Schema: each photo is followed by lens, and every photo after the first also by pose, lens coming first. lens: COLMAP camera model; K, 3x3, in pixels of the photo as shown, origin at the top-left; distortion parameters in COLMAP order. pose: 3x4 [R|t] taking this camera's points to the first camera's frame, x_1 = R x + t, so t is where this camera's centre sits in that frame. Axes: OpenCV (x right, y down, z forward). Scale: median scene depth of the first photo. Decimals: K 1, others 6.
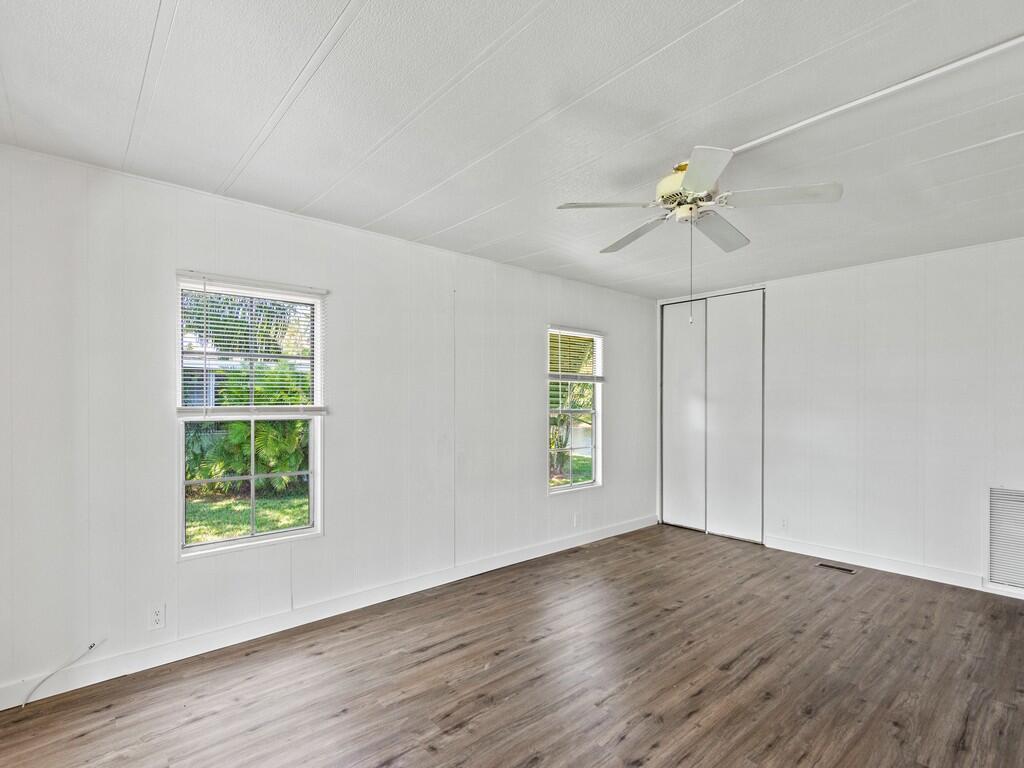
lens RADIAL K [[511.9, 0, 514.9], [0, 511.9, 402.8], [0, 0, 1]] dist [0.000463, 0.000851]
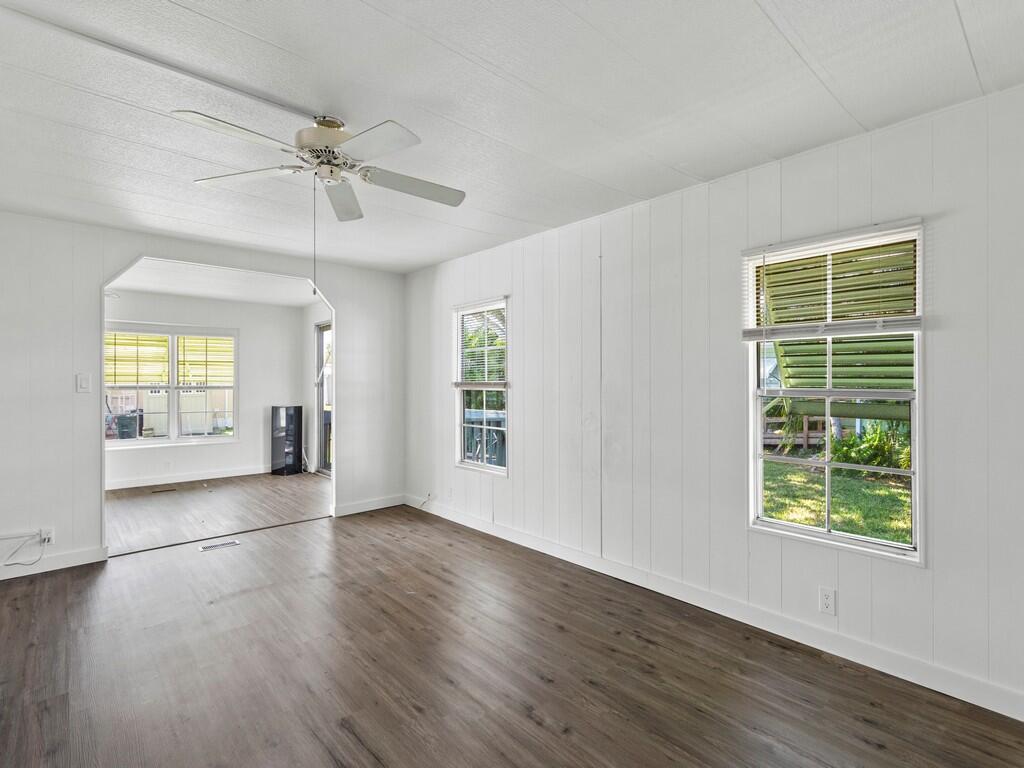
lens RADIAL K [[498.7, 0, 513.3], [0, 498.7, 386.0], [0, 0, 1]] dist [-0.000275, 0.001181]
pose [[0.008100, 0.012729, -0.999886, 1.049294], [0.004578, 0.999908, 0.012766, -0.000068], [0.999957, -0.004681, 0.008041, 1.133374]]
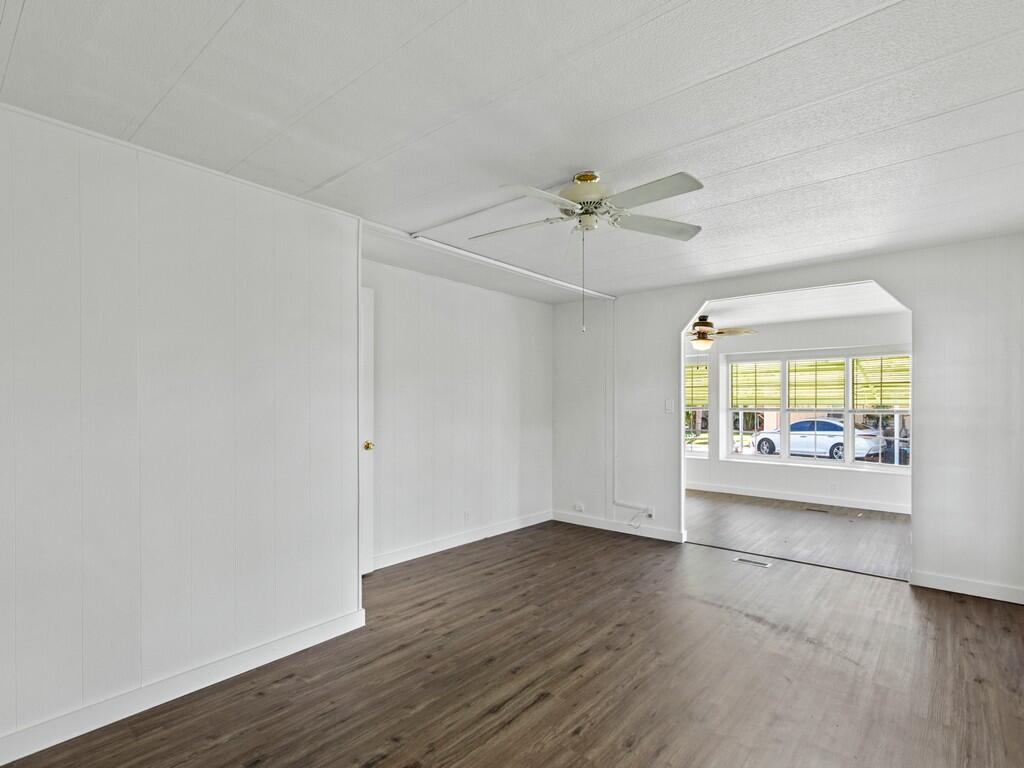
lens RADIAL K [[511.9, 0, 514.9], [0, 511.9, 402.8], [0, 0, 1]] dist [0.000463, 0.000851]
pose [[-0.990149, 0.001746, -0.140004, 0.532382], [0.002622, 0.999978, -0.006075, 0.003491], [0.139990, -0.006382, -0.990132, 1.718247]]
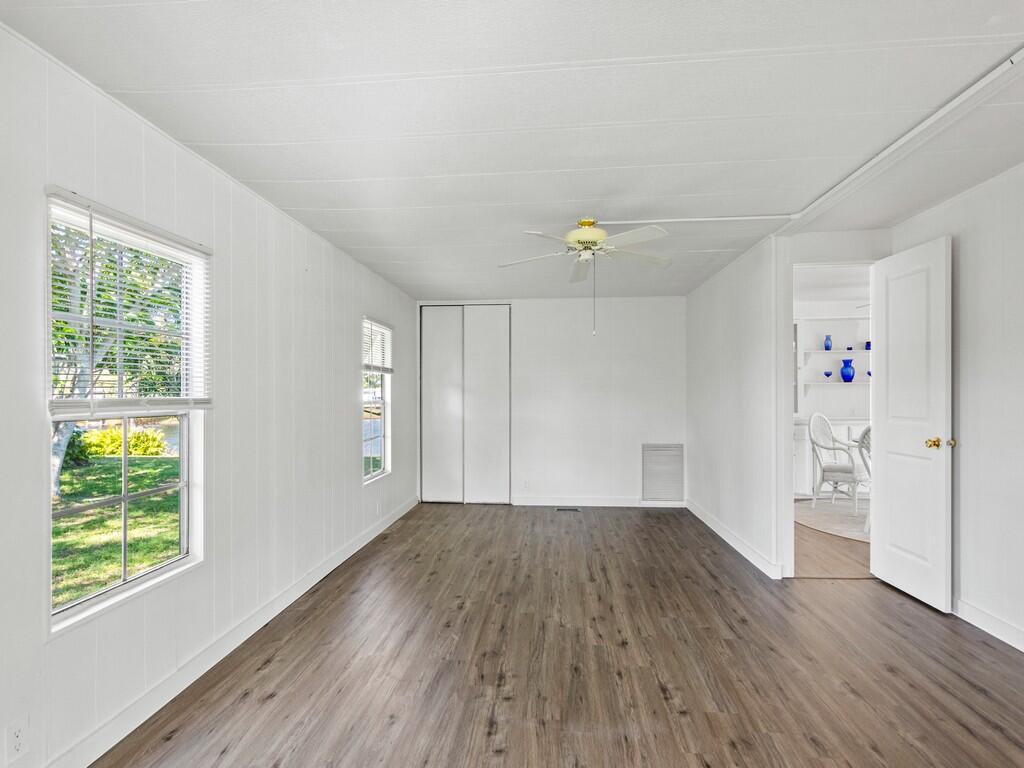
lens RADIAL K [[505.4, 0, 524.2], [0, 505.4, 396.1], [0, 0, 1]] dist [-0.001467, 0.000121]
pose [[0.711817, -0.004563, 0.702351, -0.638419], [0.002516, 0.999989, 0.003947, 0.002082], [-0.702361, -0.001043, 0.711820, 0.125656]]
